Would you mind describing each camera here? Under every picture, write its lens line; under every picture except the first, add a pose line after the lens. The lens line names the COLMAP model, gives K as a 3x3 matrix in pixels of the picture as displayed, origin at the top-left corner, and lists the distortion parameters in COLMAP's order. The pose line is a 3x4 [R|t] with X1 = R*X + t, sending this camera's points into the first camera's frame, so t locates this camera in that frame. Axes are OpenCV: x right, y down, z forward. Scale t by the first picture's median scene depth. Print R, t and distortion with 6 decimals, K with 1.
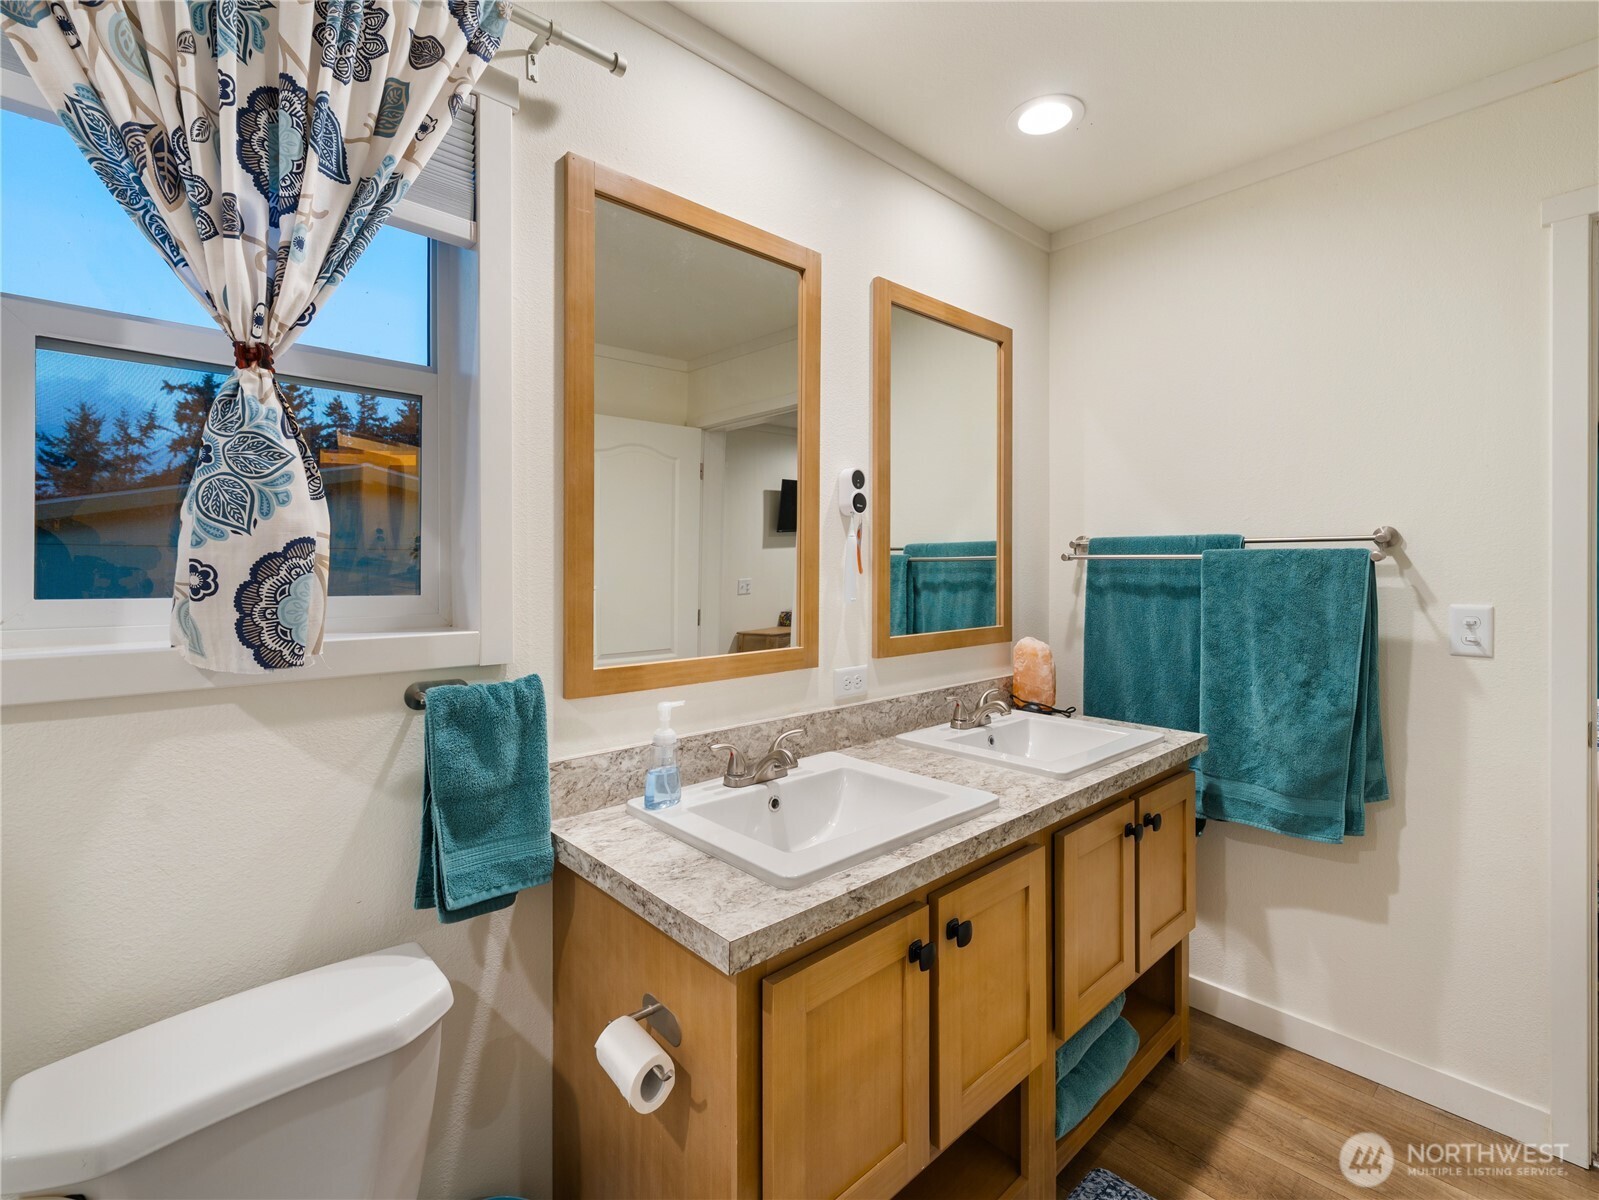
lens RADIAL K [[736.9, 0, 800.6], [0, 736.9, 568.3], [0, 0, 1]] dist [-0.000484, -0.000172]
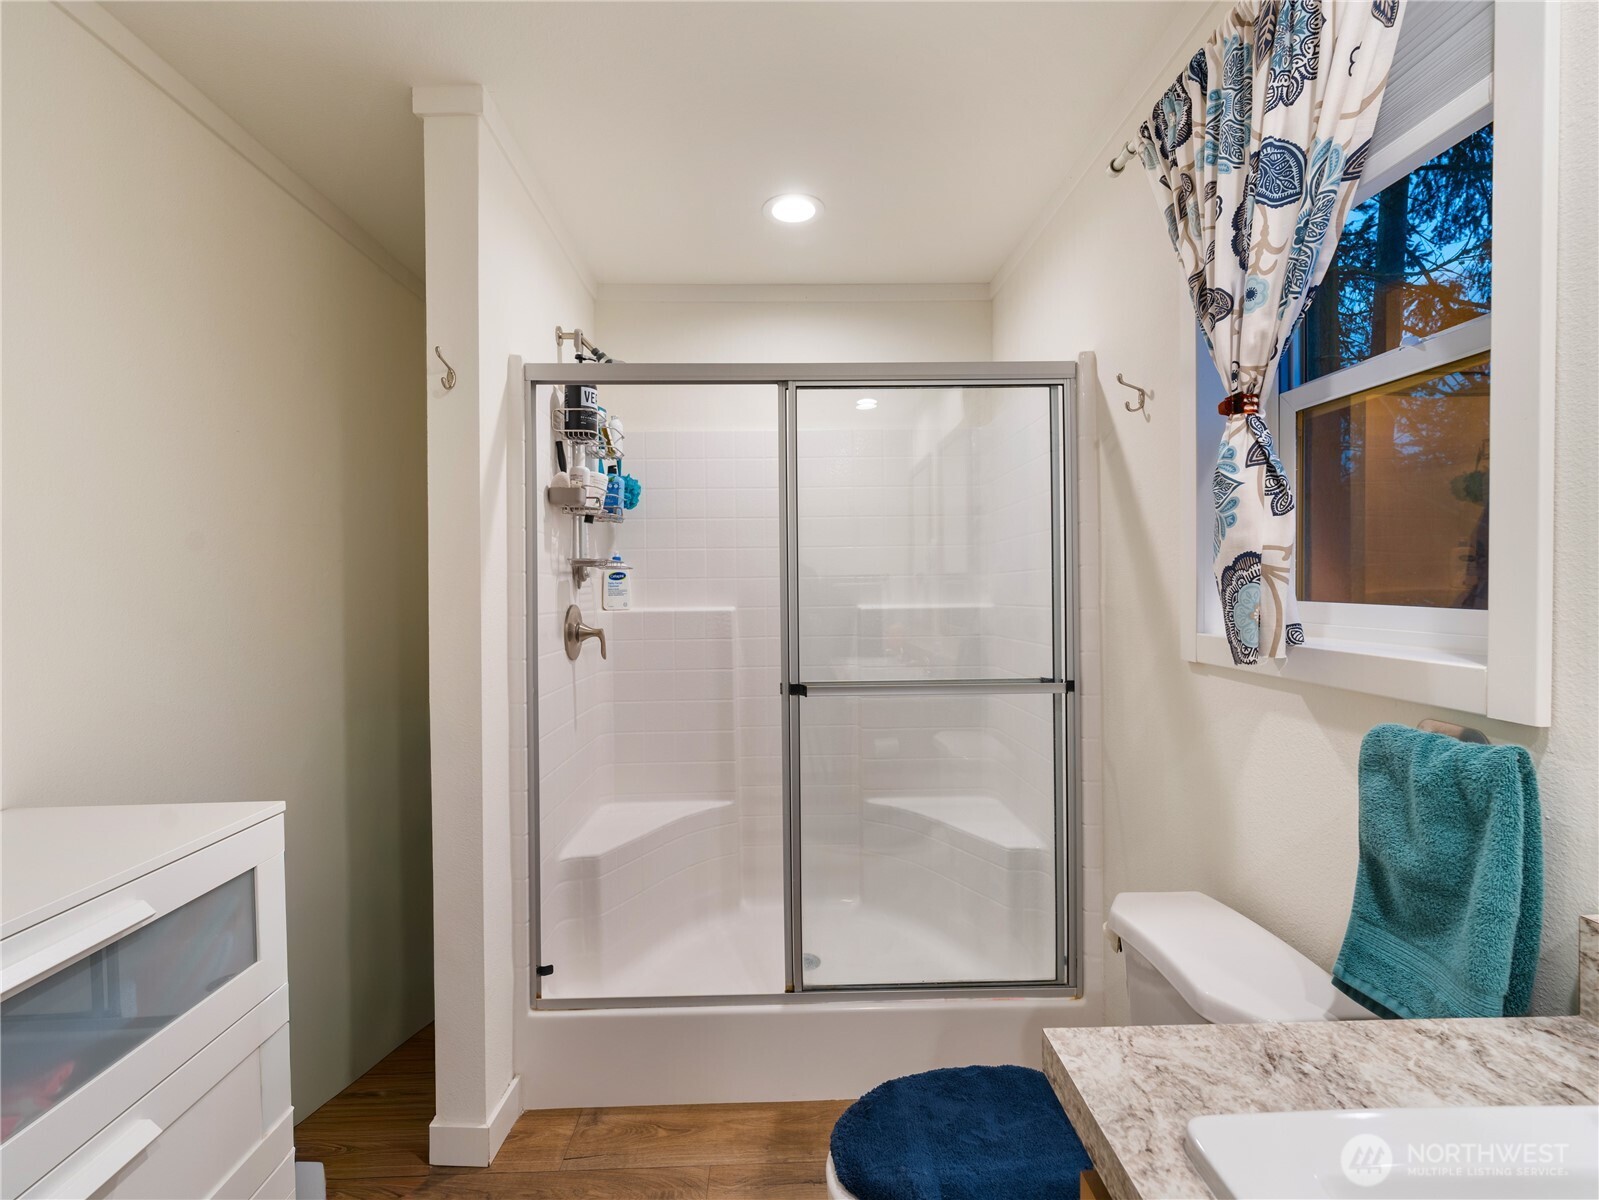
lens RADIAL K [[725.3, 0, 795.4], [0, 725.3, 594.2], [0, 0, 1]] dist [-0.000891, -0.000087]
pose [[-0.662056, 0.016735, -0.749267, 0.484365], [0.009339, 0.999857, 0.014080, 0.001030], [0.749396, 0.002324, -0.662118, 0.927626]]
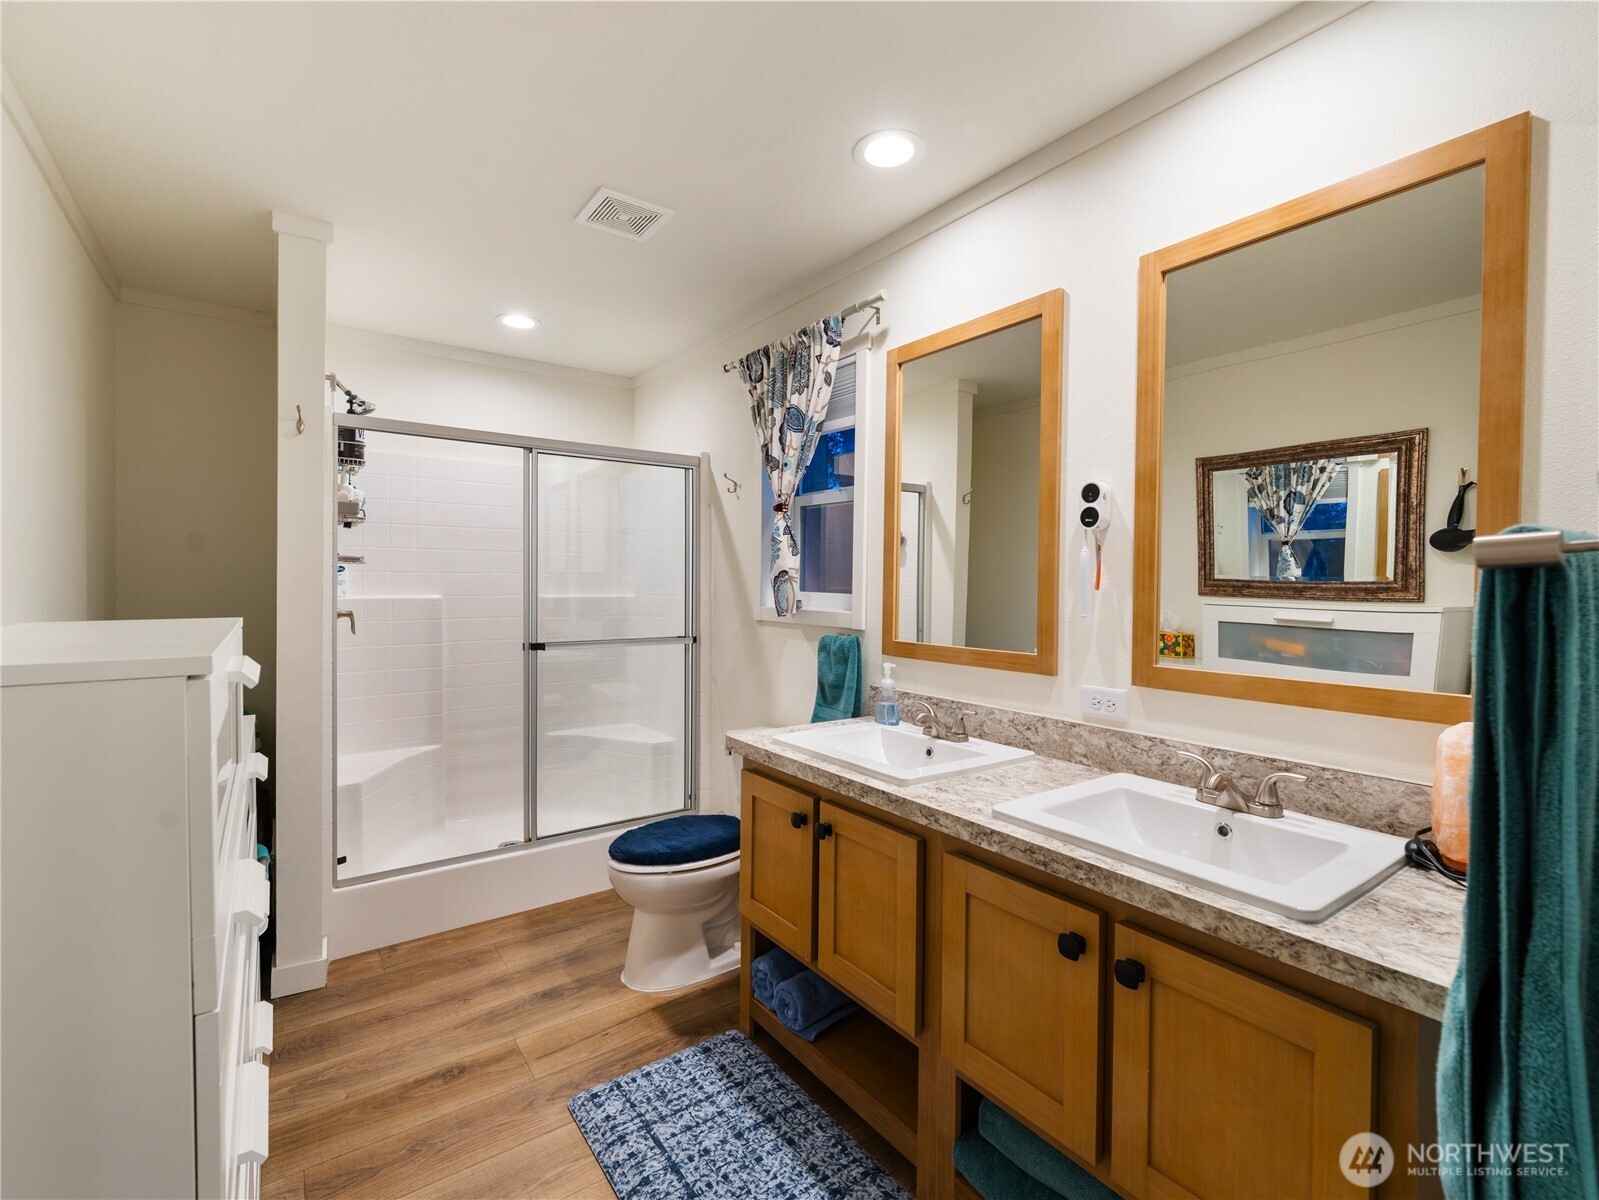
lens RADIAL K [[725.3, 0, 795.4], [0, 725.3, 594.2], [0, 0, 1]] dist [-0.000891, -0.000087]
pose [[-0.125933, 0.016176, -0.991907, 1.552727], [-0.010723, 0.999786, 0.017666, -0.000129], [0.991981, 0.012861, -0.125733, 1.057664]]
